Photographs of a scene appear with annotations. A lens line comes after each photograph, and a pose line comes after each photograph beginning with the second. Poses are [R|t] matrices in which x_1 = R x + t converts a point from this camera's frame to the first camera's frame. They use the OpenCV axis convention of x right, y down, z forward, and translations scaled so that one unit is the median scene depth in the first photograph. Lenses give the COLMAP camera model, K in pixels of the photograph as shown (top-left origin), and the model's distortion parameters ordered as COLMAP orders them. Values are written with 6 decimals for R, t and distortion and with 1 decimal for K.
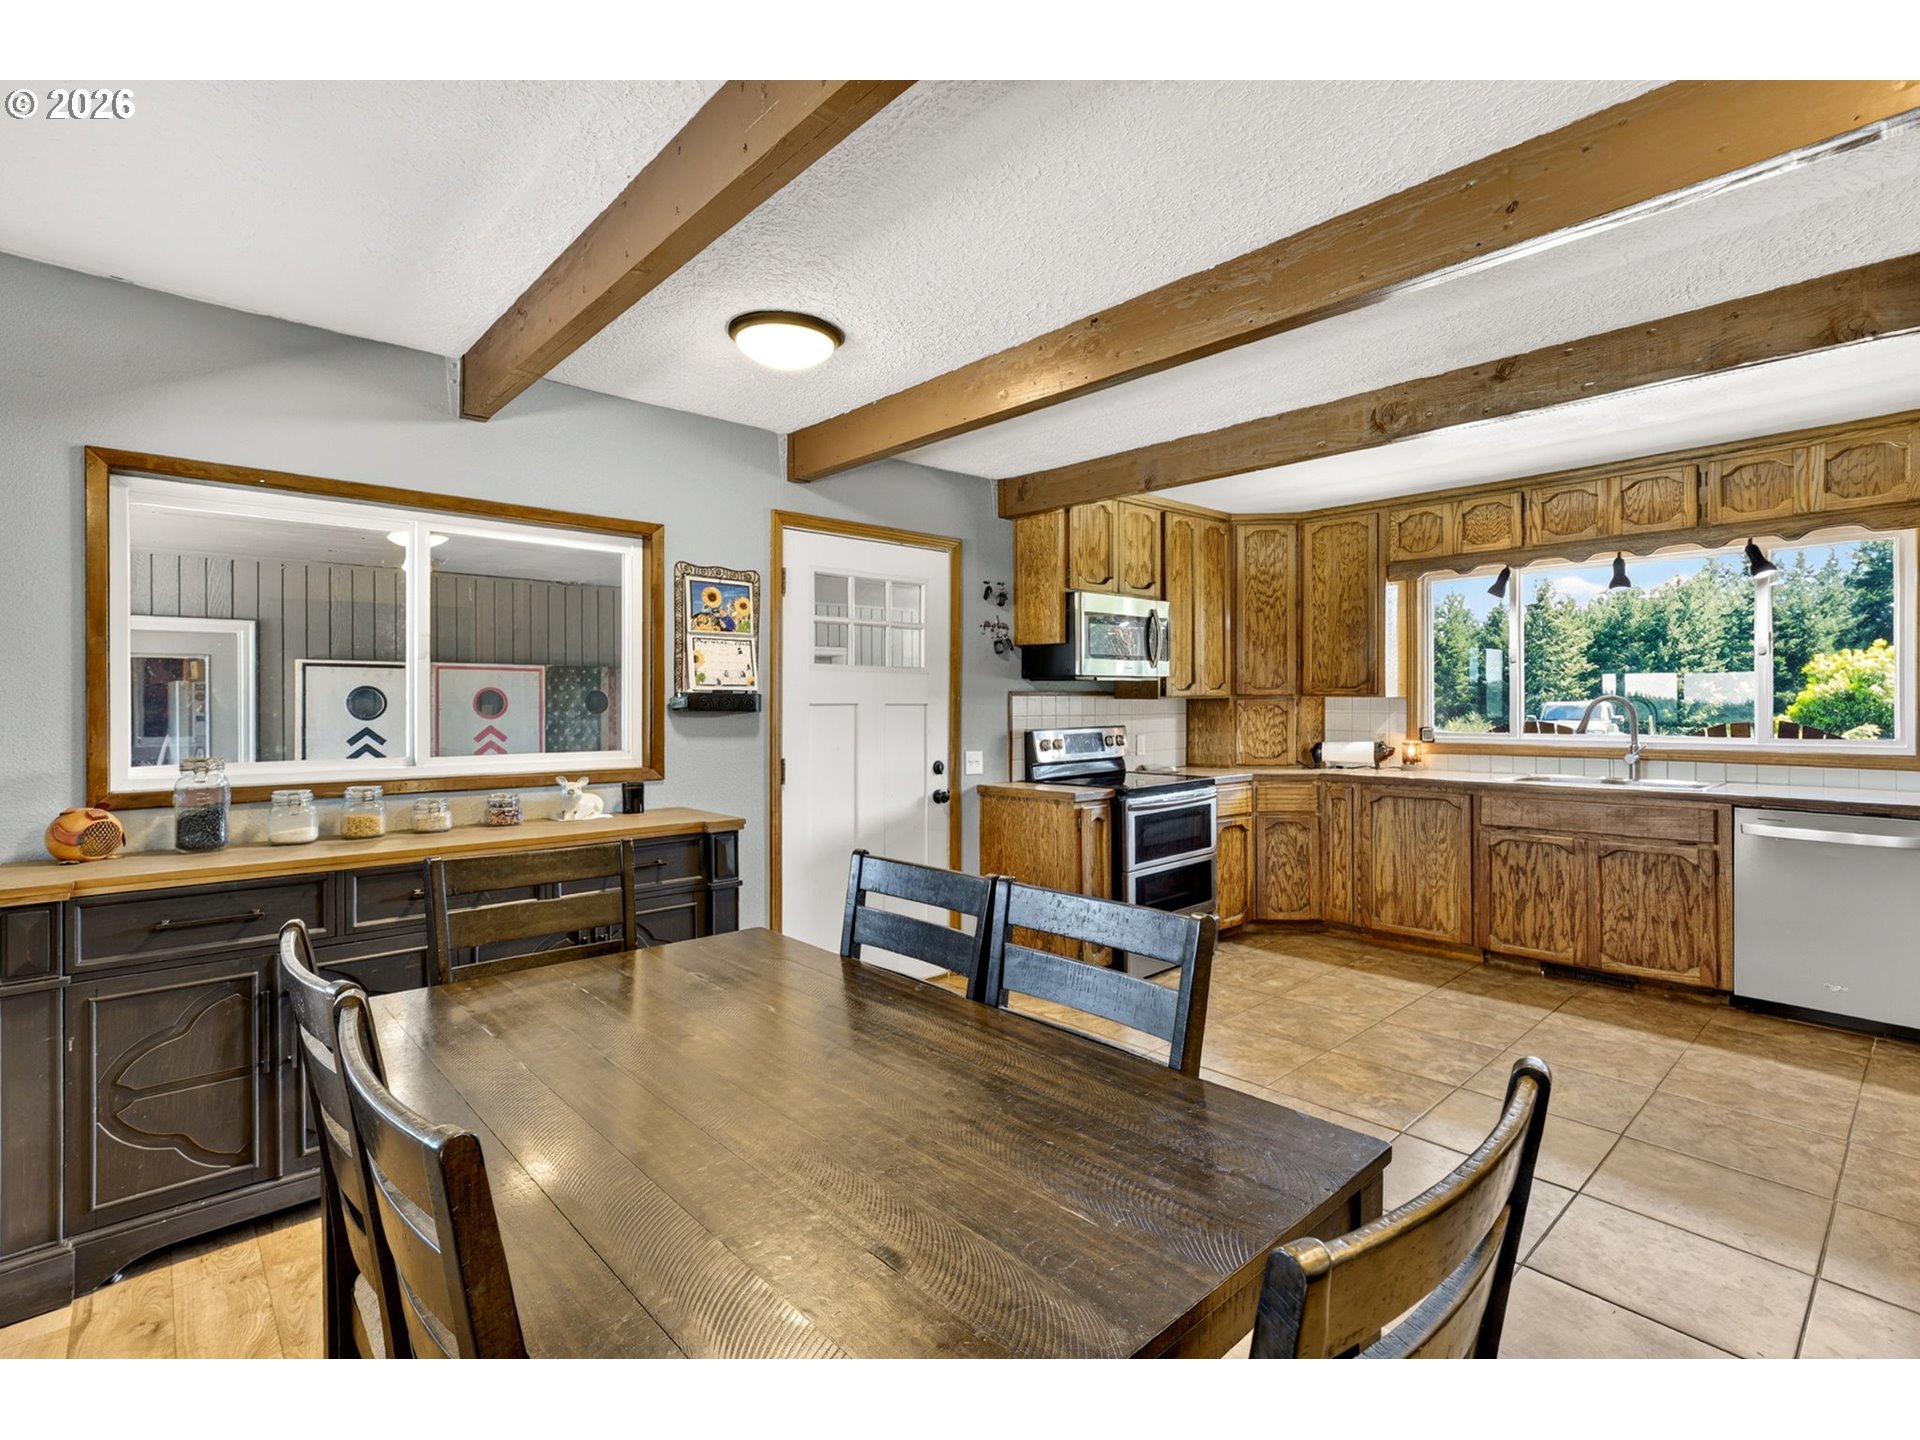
lens RADIAL K [[879.5, 0, 971.2], [0, 879.5, 706.0], [0, 0, 1]] dist [-0.001752, 0.000241]
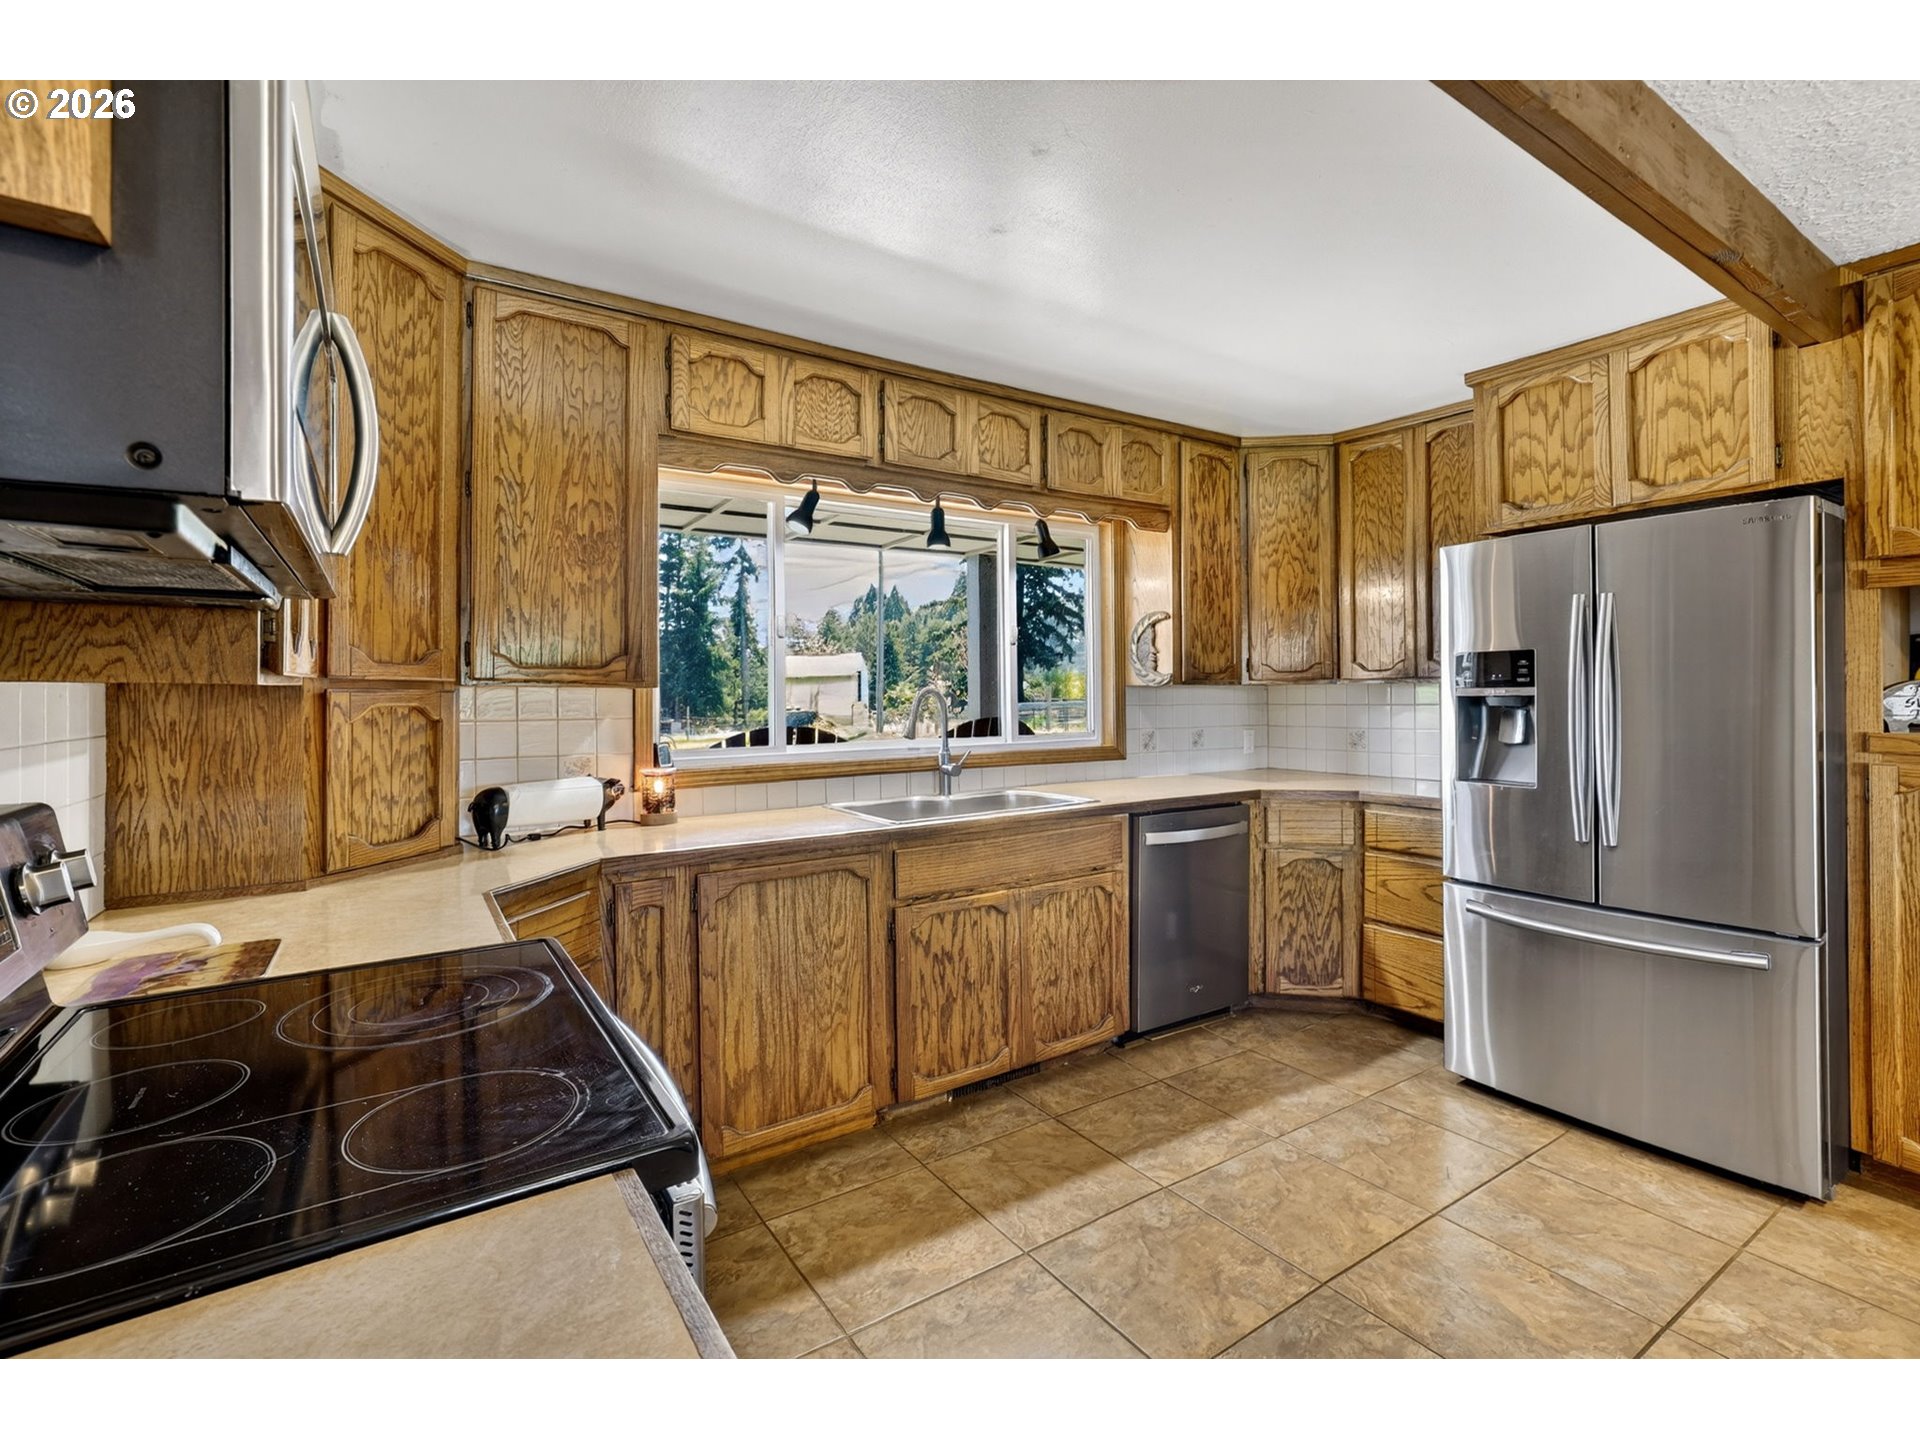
lens RADIAL K [[843.7, 0, 870.1], [0, 843.7, 694.4], [0, 0, 1]] dist [-0.024187, 0.000158]
pose [[0.169290, 0.008629, 0.985528, 0.006635], [0.014050, 0.999839, -0.011167, 0.001056], [-0.985466, 0.015737, 0.169142, 0.855362]]
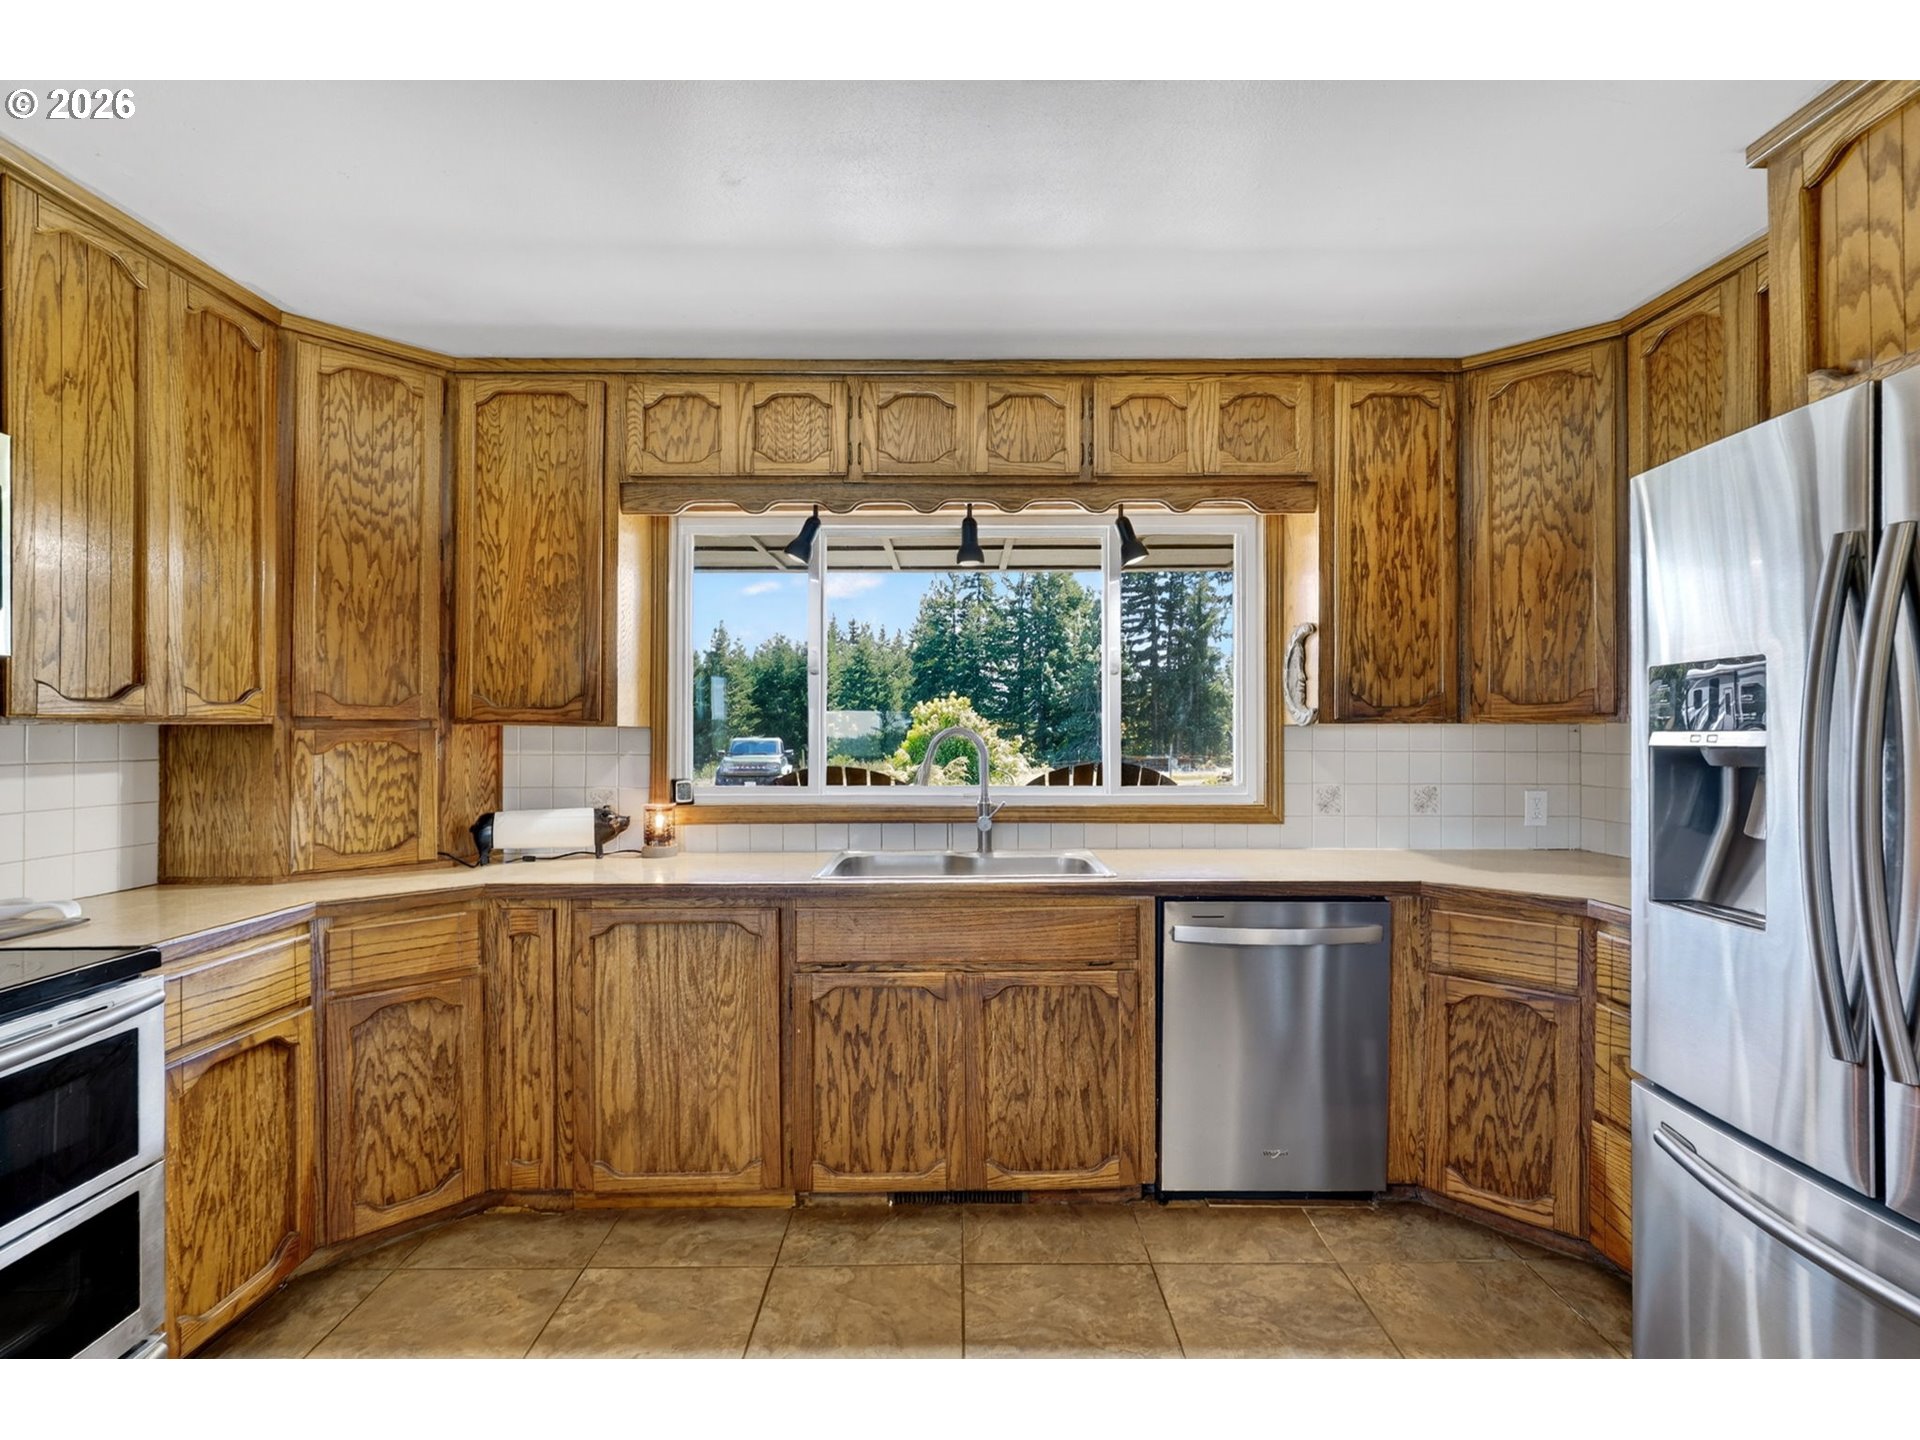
lens RADIAL K [[824.5, 0, 961.5], [0, 824.5, 731.6], [0, 0, 1]] dist [-0.025736, 0.008893]
pose [[0.643939, 0.007894, 0.765036, 0.240059], [0.000664, 0.999941, -0.010876, -0.001352], [-0.765077, 0.007512, 0.643895, 0.555207]]
